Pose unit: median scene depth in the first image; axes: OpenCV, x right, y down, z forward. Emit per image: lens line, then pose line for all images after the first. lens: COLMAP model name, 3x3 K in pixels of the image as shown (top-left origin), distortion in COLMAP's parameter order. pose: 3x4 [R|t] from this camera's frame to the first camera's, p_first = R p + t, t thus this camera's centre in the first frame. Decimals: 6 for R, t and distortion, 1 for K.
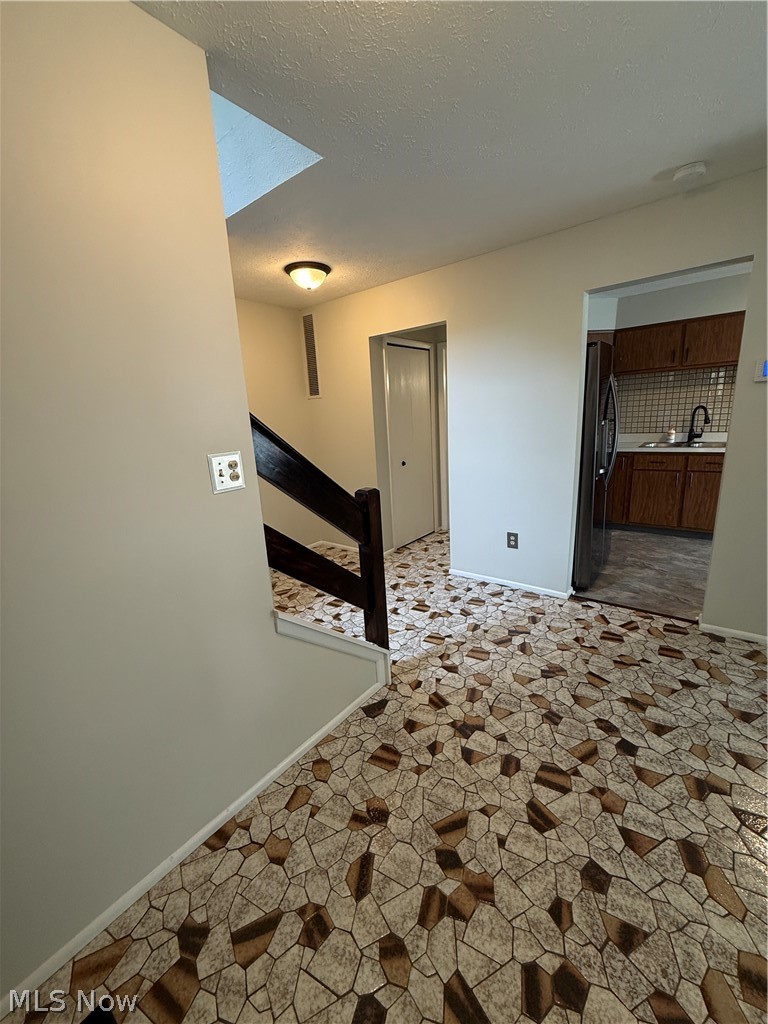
lens RADIAL K [[408.3, 0, 380.3], [0, 408.3, 511.4], [0, 0, 1]] dist [-0.001509, -0.000034]
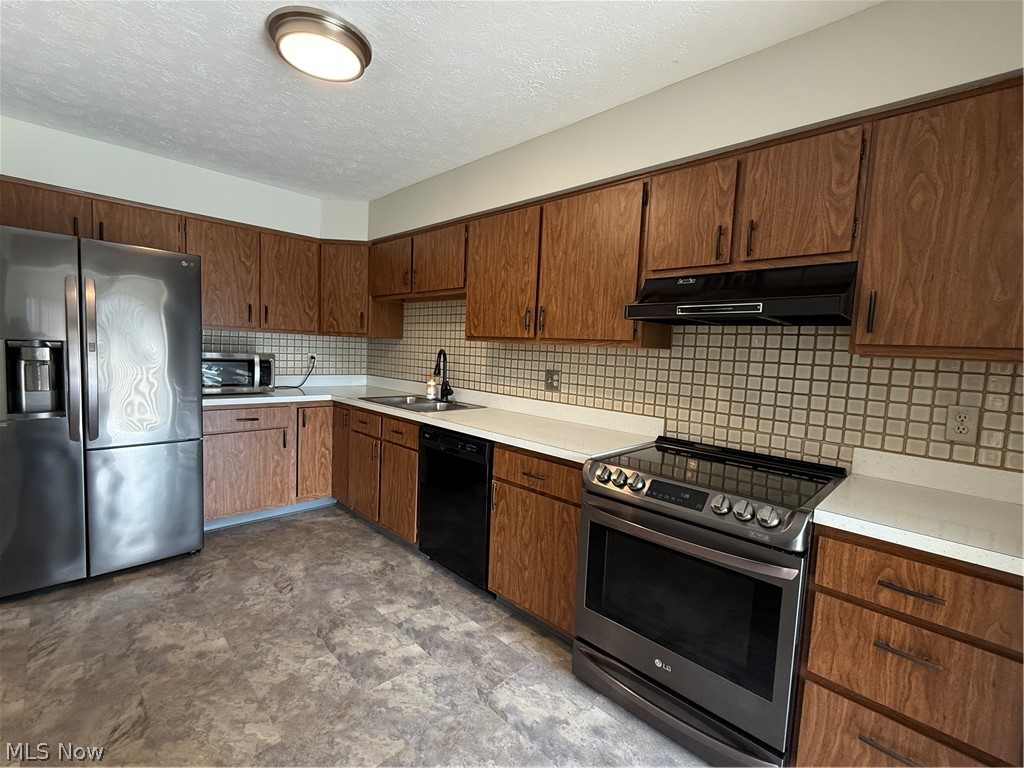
lens RADIAL K [[462.4, 0, 512.8], [0, 462.4, 387.4], [0, 0, 1]] dist [-0.000722, 0.000214]
pose [[0.989454, 0.113911, -0.089474, 2.270603], [-0.125991, 0.981583, -0.143601, -0.221311], [0.071468, 0.153359, 0.985583, 0.557973]]
